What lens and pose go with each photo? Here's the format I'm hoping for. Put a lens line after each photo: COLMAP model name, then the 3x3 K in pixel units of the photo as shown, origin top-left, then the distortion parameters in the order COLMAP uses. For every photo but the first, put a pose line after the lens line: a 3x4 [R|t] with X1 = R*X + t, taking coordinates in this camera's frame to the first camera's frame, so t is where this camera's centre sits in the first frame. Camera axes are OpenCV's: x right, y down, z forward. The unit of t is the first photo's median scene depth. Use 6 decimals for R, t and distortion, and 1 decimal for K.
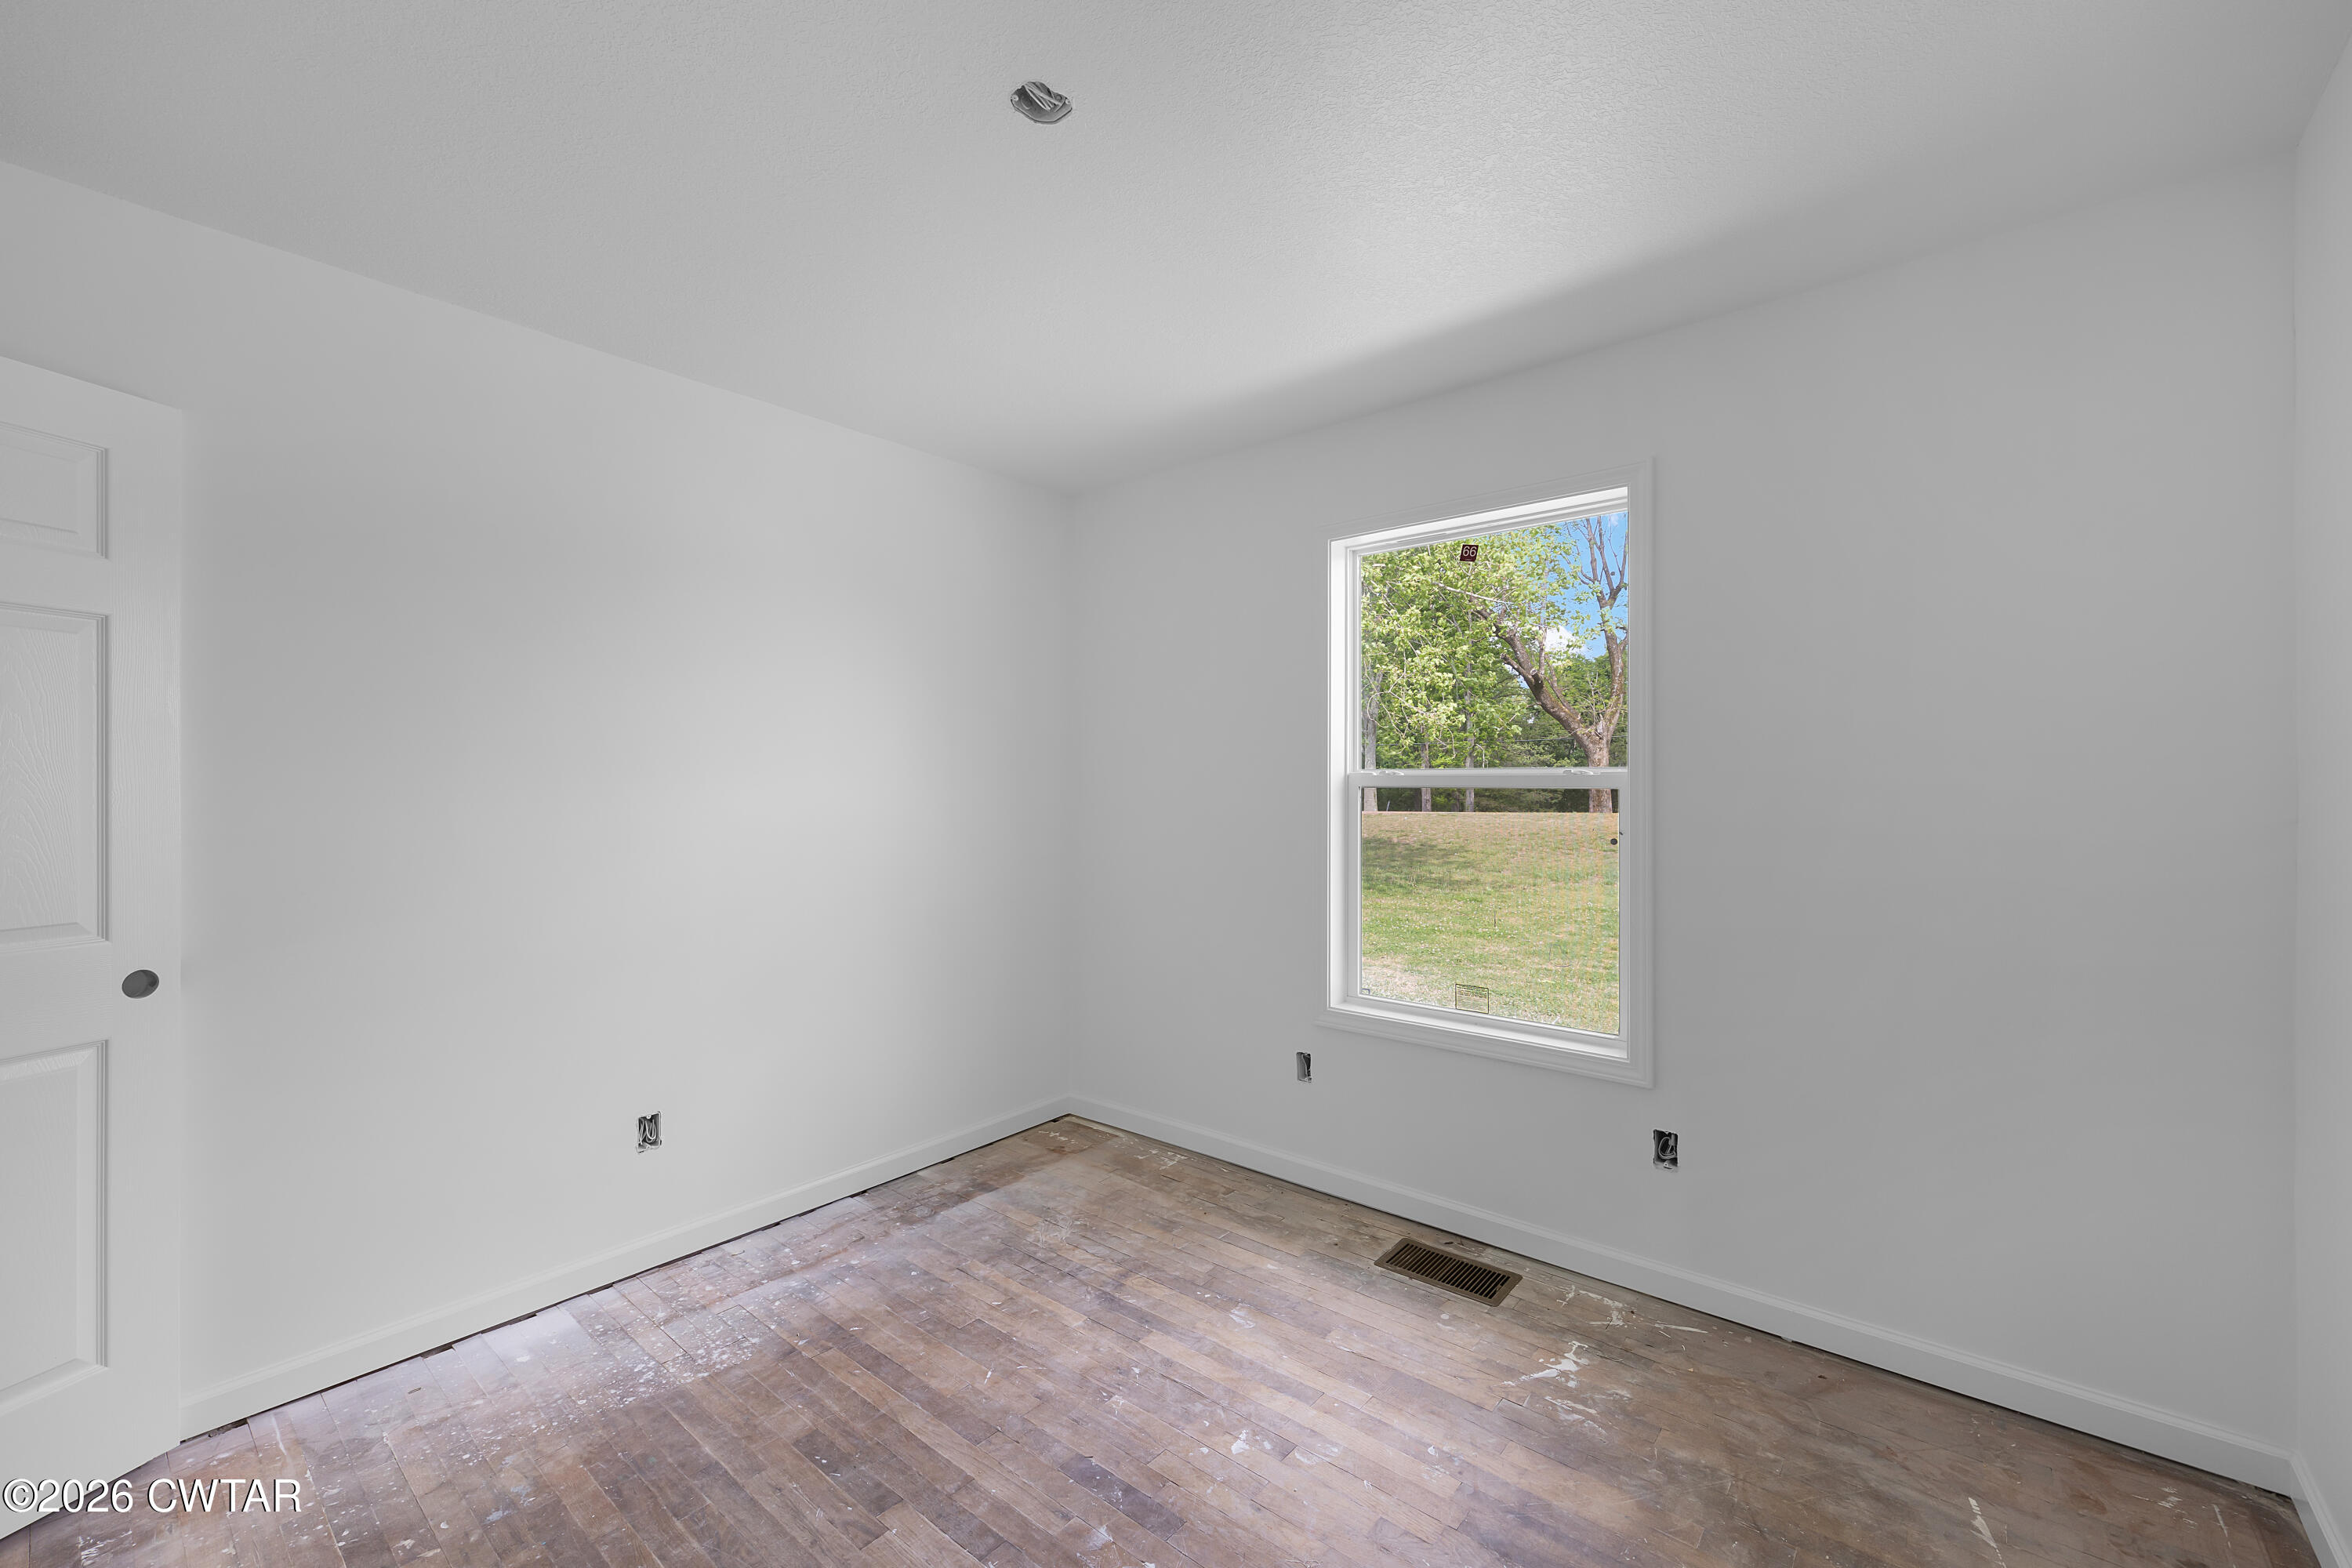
lens RADIAL K [[952.3, 0, 1173.3], [0, 952.3, 790.9], [0, 0, 1]] dist [-0.001919, 0.001402]
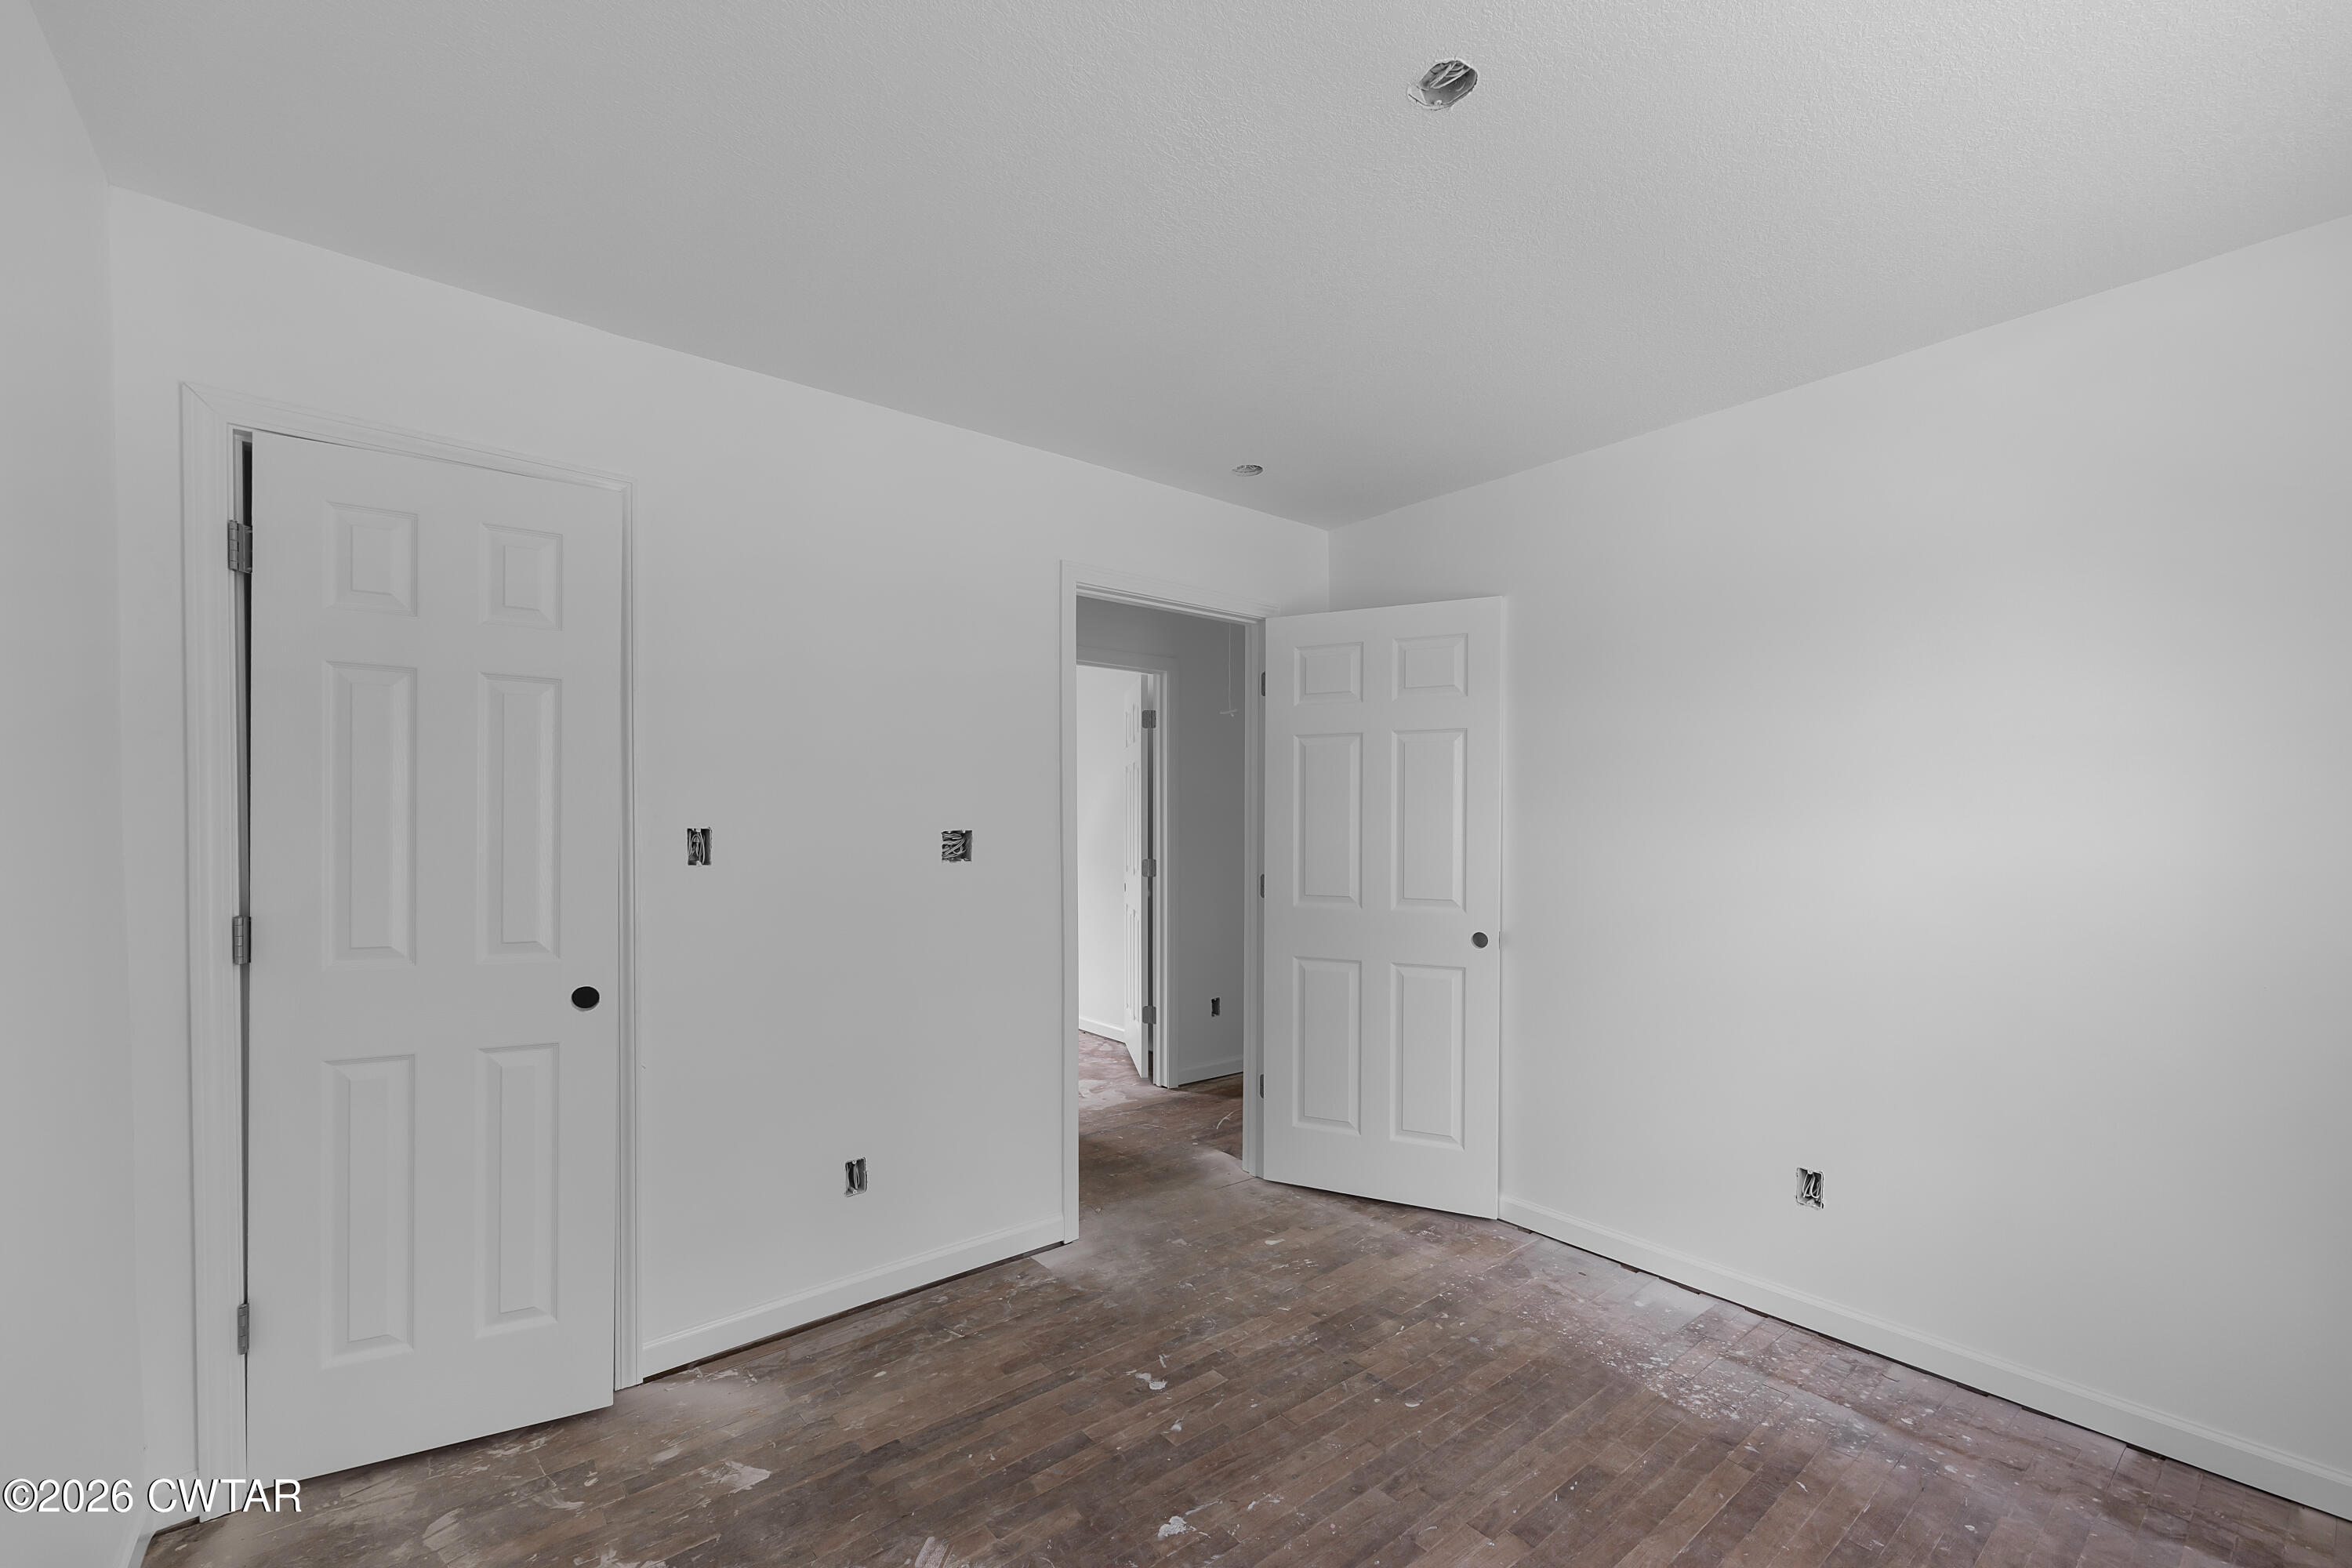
lens RADIAL K [[952.3, 0, 1195.4], [0, 952.3, 824.0], [0, 0, 1]] dist [-0.001919, 0.001402]
pose [[-0.166191, 0.004244, -0.986084, 0.611255], [-0.006052, 0.999968, 0.005324, -0.016132], [0.986075, 0.006852, -0.166160, 0.652093]]
